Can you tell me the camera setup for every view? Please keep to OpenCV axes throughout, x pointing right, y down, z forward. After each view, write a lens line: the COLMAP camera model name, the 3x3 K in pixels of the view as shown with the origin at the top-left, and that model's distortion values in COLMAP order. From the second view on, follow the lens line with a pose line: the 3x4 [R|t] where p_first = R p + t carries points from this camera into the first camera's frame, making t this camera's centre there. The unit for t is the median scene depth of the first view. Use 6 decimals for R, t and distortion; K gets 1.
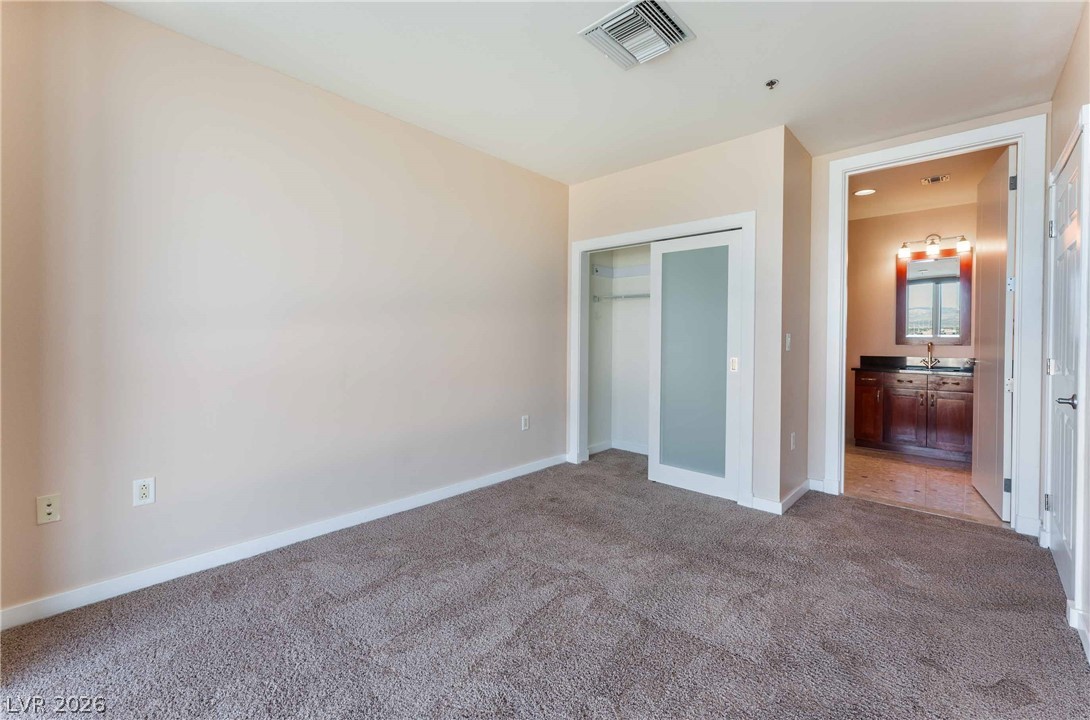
lens RADIAL K [[453.5, 0, 571.6], [0, 453.5, 340.8], [0, 0, 1]] dist [0.000111, -0.000040]
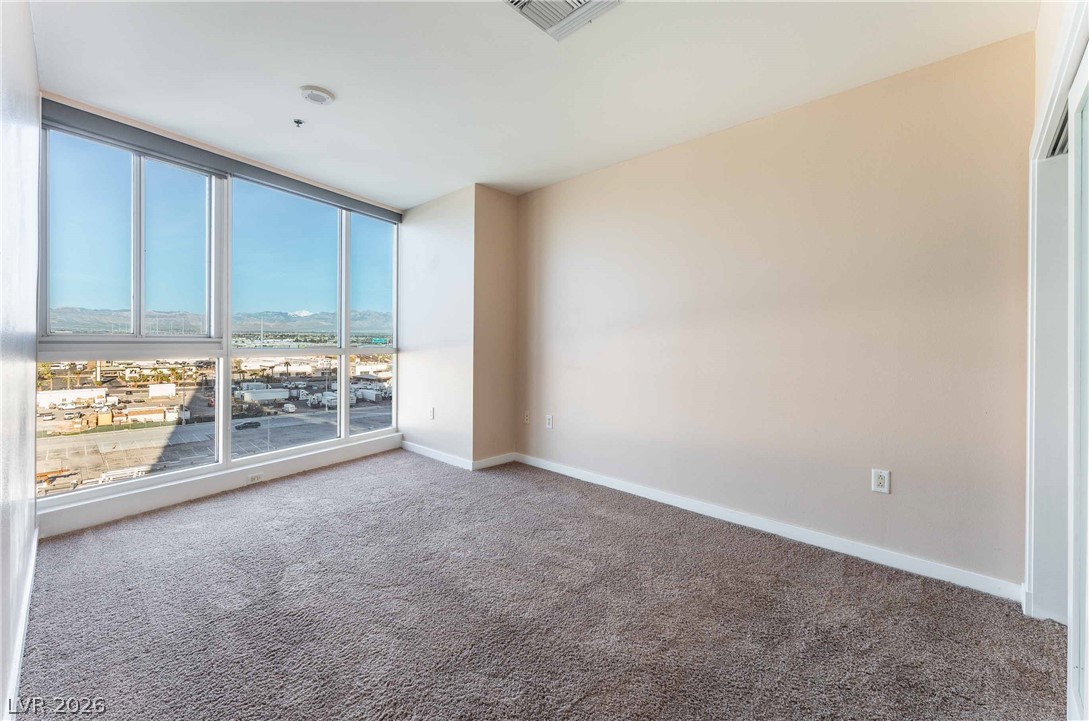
lens RADIAL K [[453.0, 0, 571.1], [0, 453.0, 341.3], [0, 0, 1]] dist [0.000111, -0.000040]
pose [[-0.010523, -0.006699, -0.999922, 0.496586], [-0.013785, 0.999884, -0.006554, -0.002565], [0.999850, 0.013715, -0.010614, 0.537131]]
